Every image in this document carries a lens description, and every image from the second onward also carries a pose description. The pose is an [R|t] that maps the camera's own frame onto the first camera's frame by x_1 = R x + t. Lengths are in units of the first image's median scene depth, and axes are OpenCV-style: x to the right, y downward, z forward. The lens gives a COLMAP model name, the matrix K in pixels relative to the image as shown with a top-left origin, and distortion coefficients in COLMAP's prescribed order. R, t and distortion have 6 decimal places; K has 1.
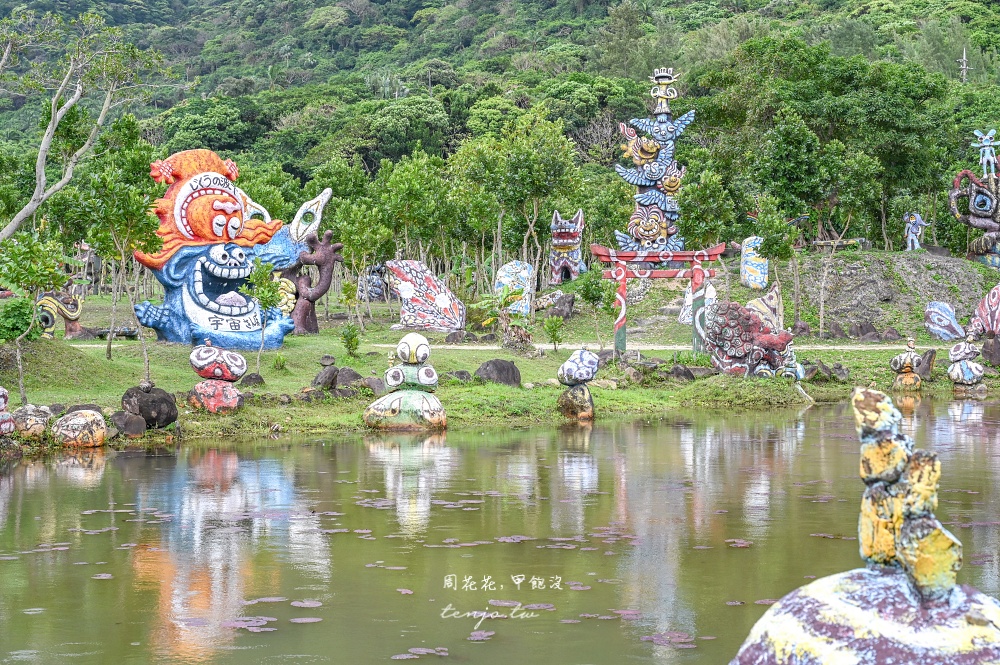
lens RADIAL K [[1640.5, 0, 500.0], [0, 1640.5, 332.5], [0, 0, 1]] dist [-0.008788, 0.009197]
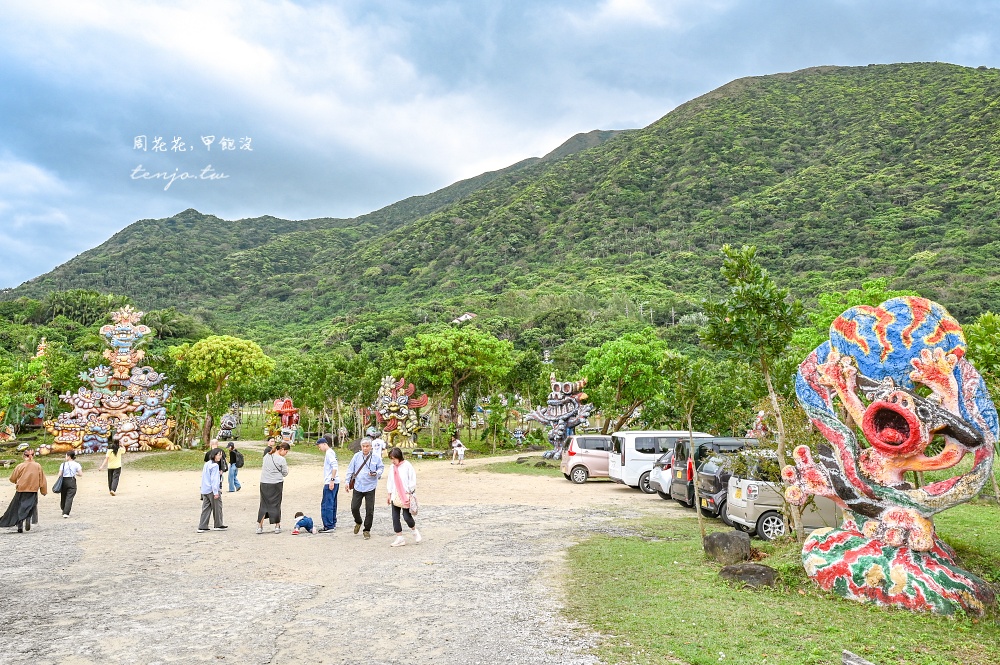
lens RADIAL K [[768.7, 0, 500.0], [0, 768.7, 332.5], [0, 0, 1]] dist [0.000144, 0.000006]
pose [[0.995949, -0.009547, 0.089406, -0.218246], [0.017502, 0.995912, -0.088615, -0.018538], [-0.088195, 0.089821, 0.992045, -1.134410]]
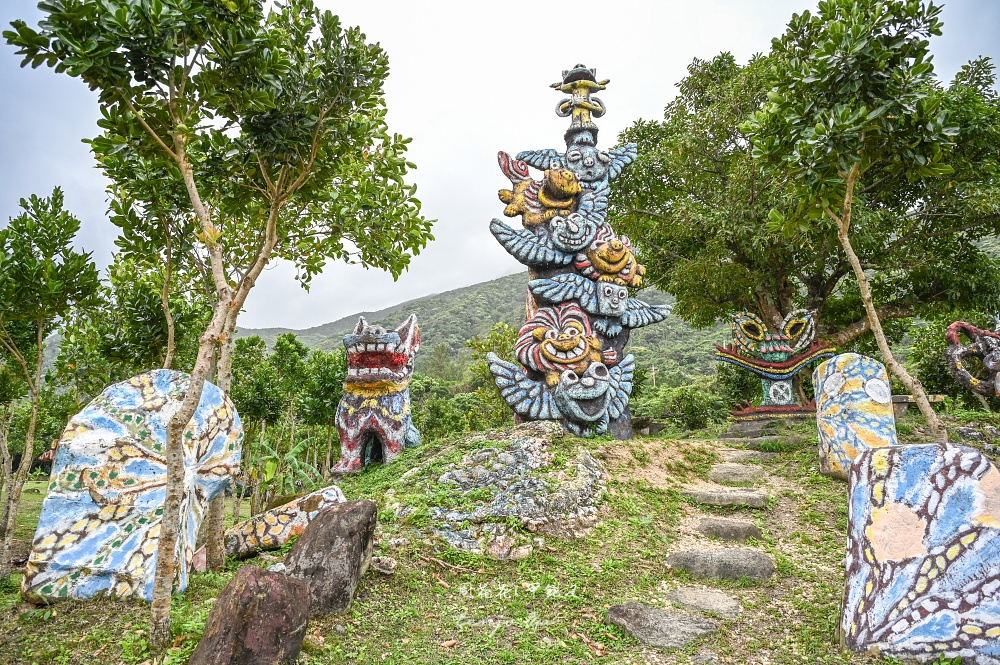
lens RADIAL K [[643.1, 0, 500.0], [0, 643.1, 332.5], [0, 0, 1]] dist [0.000064, 0.000009]
pose [[0.983537, 0.054824, 0.172189, 0.039502], [-0.007222, 0.964032, -0.265690, -0.019081], [-0.180562, 0.260072, 0.948557, 0.770810]]
